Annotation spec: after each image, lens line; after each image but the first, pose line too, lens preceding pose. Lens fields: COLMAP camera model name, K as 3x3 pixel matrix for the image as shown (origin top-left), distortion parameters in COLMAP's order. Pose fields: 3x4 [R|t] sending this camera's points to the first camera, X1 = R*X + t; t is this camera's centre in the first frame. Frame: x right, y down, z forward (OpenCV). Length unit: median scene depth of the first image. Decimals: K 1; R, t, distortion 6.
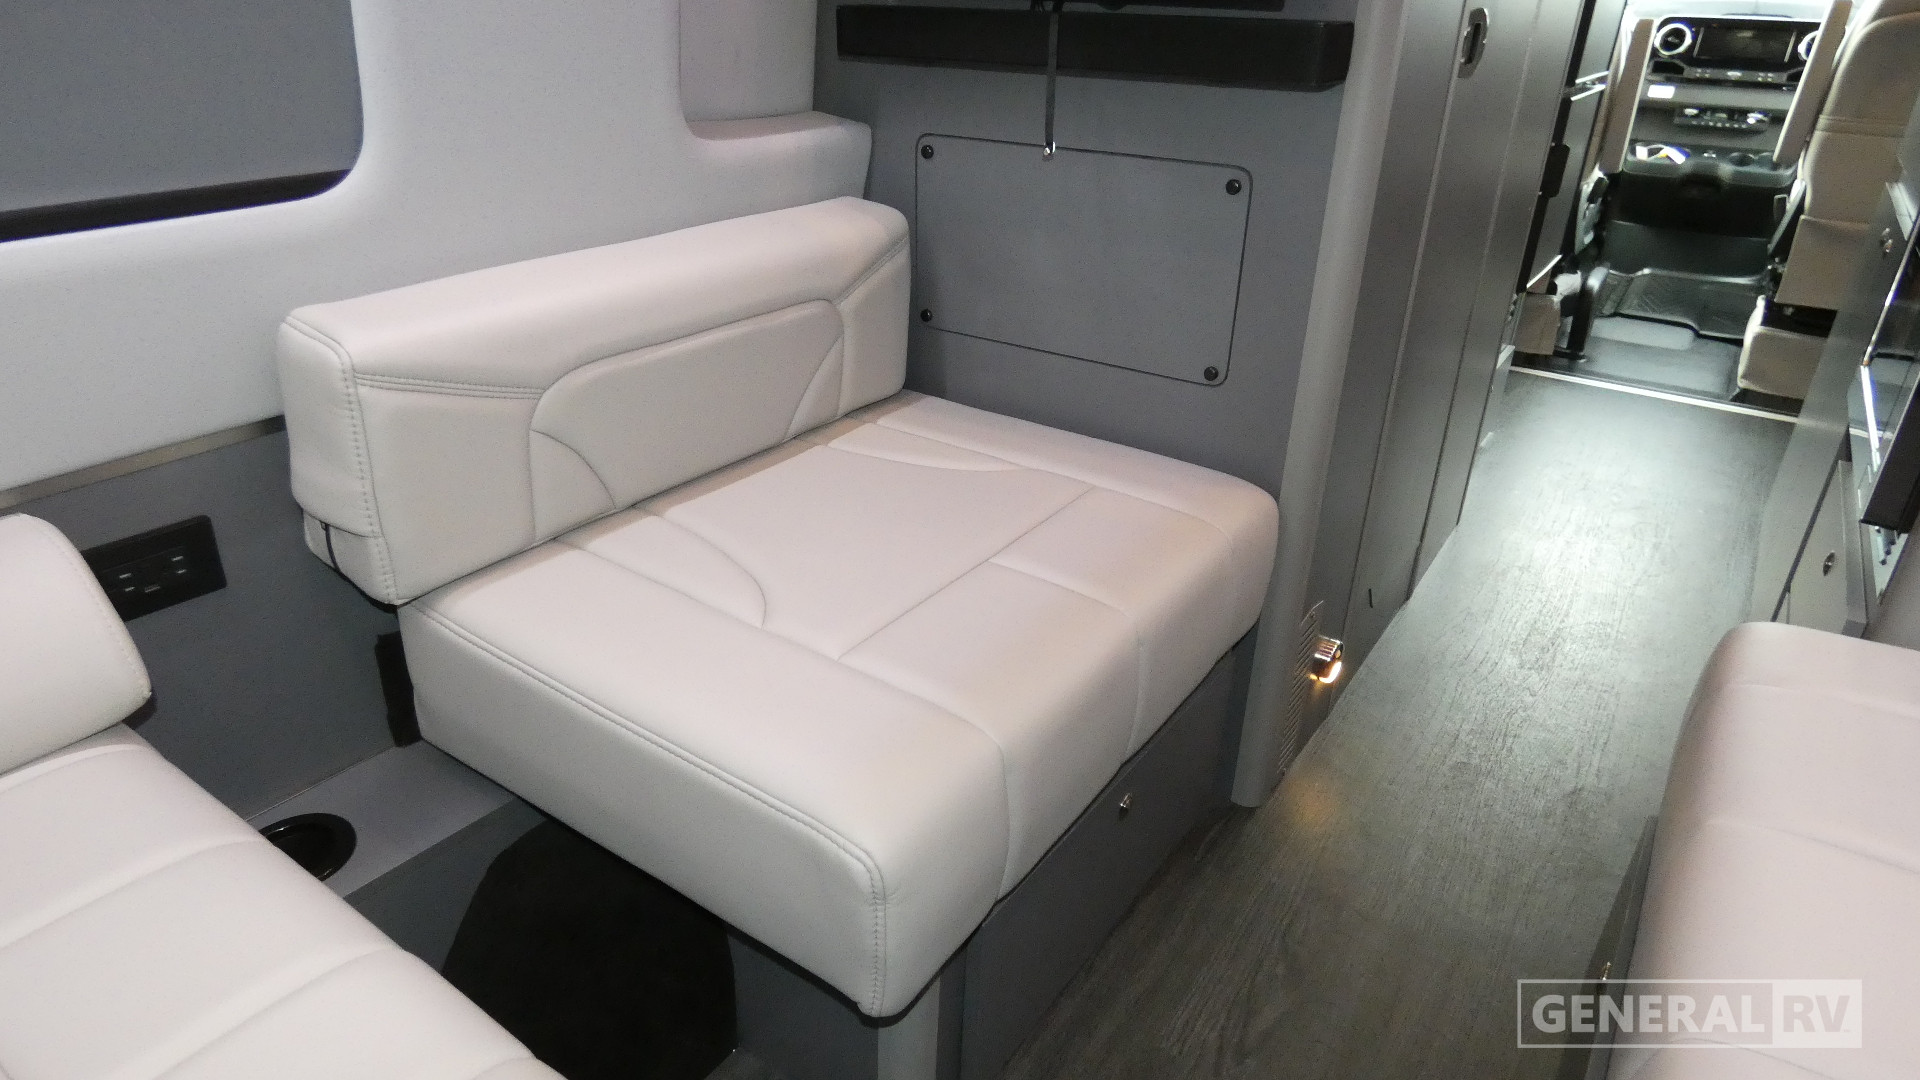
lens RADIAL K [[1143.8, 0, 971.3], [0, 1143.8, 538.1], [0, 0, 1]] dist [-0.002360, -0.006535]
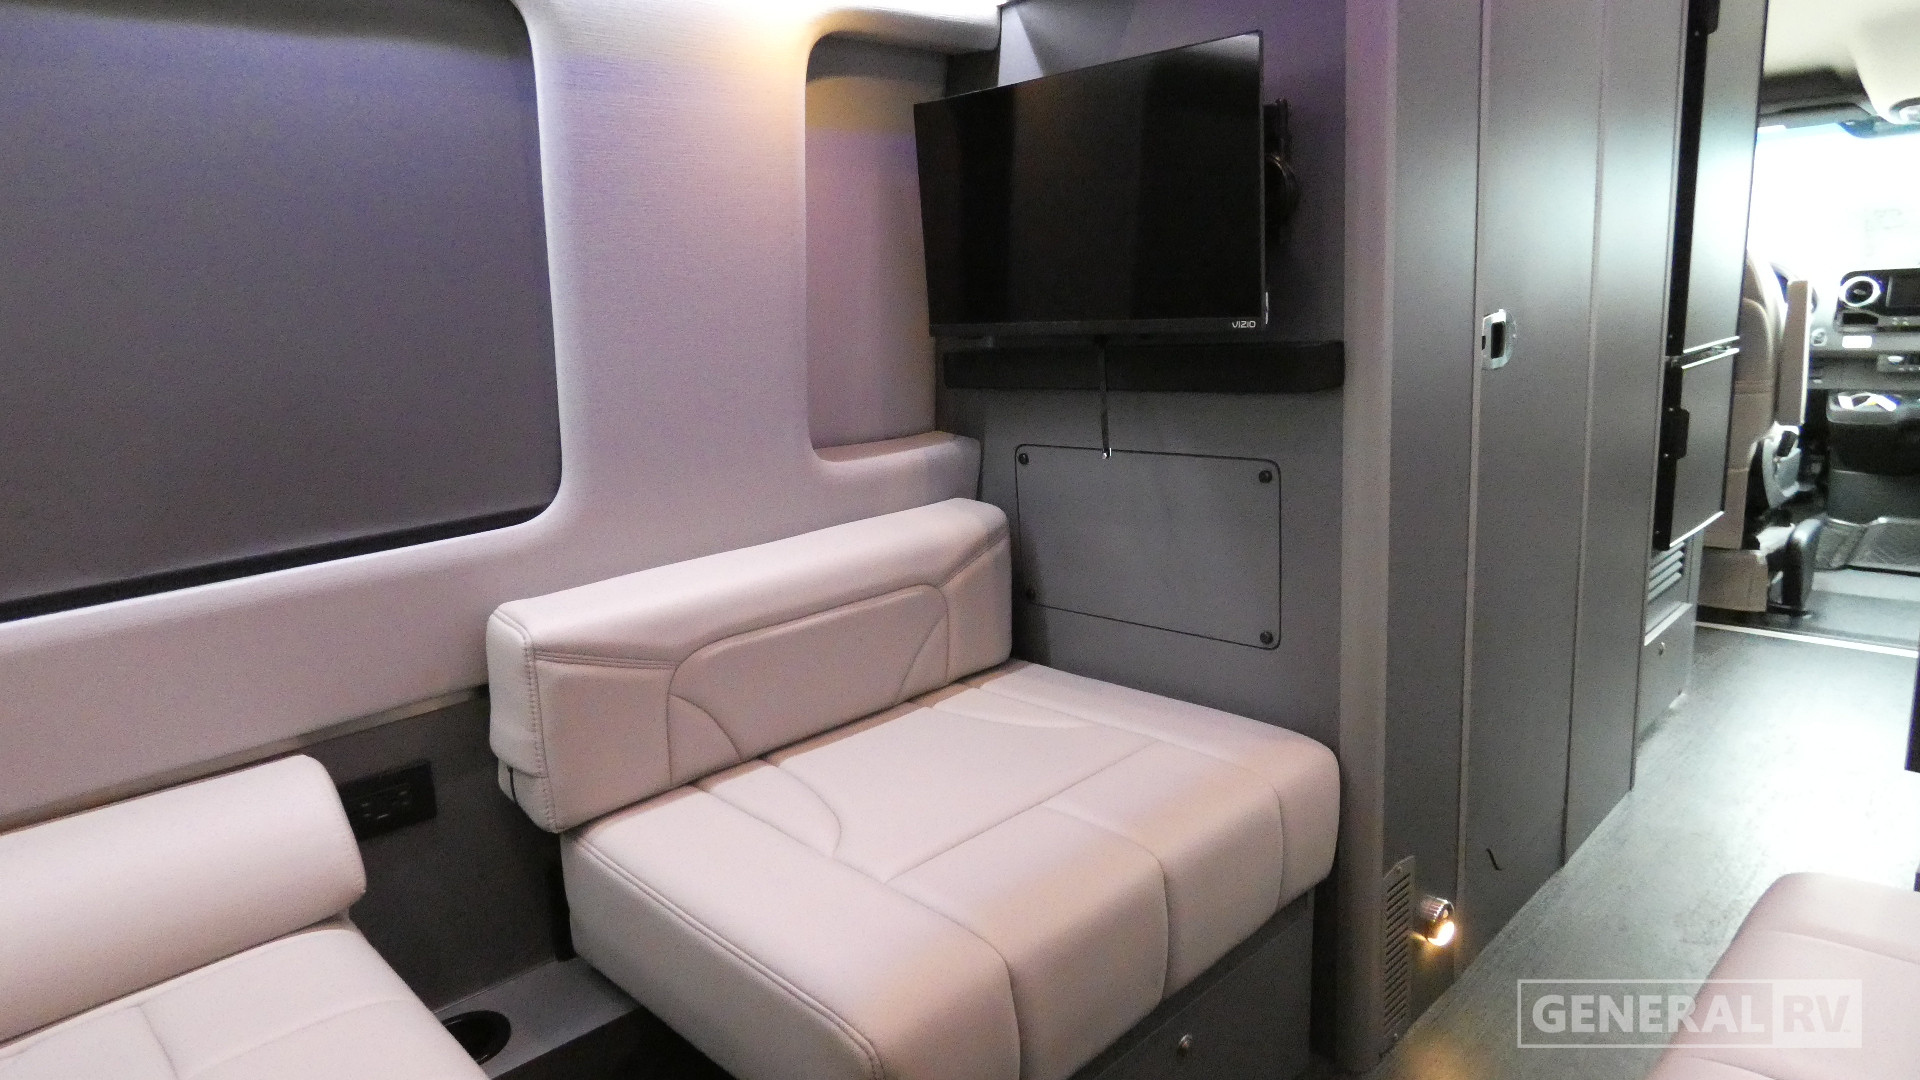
lens RADIAL K [[1143.8, 0, 970.8], [0, 1143.8, 541.7], [0, 0, 1]] dist [-0.002360, -0.006535]
pose [[0.978611, -0.039419, -0.201909, 0.163408], [-0.008913, 0.972425, -0.233045, 0.027447], [0.205528, 0.229860, 0.951274, -0.138269]]
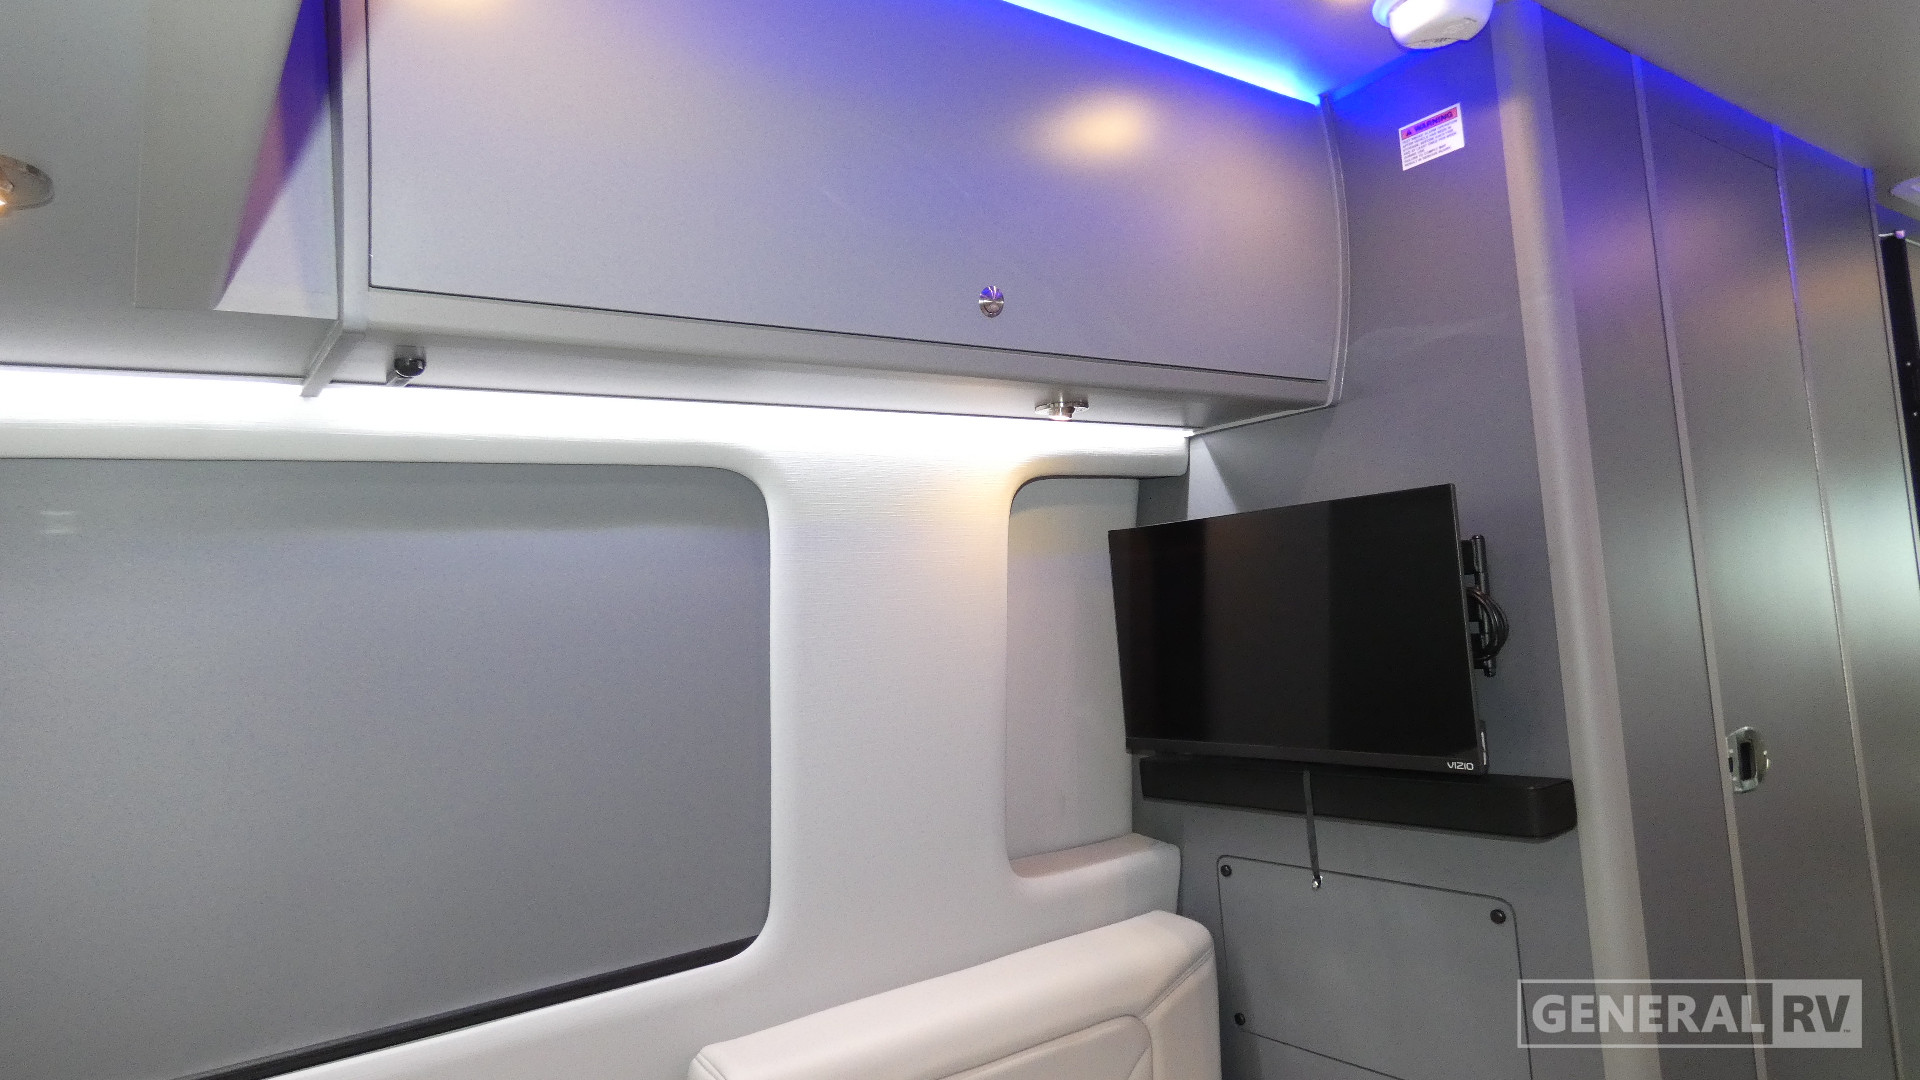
lens RADIAL K [[1143.8, 0, 965.7], [0, 1143.8, 542.6], [0, 0, 1]] dist [-0.002360, -0.006535]
pose [[0.934313, -0.115973, -0.337061, 0.159685], [-0.065271, 0.873944, -0.481625, -0.063969], [0.350428, 0.471988, 0.808967, -0.193453]]
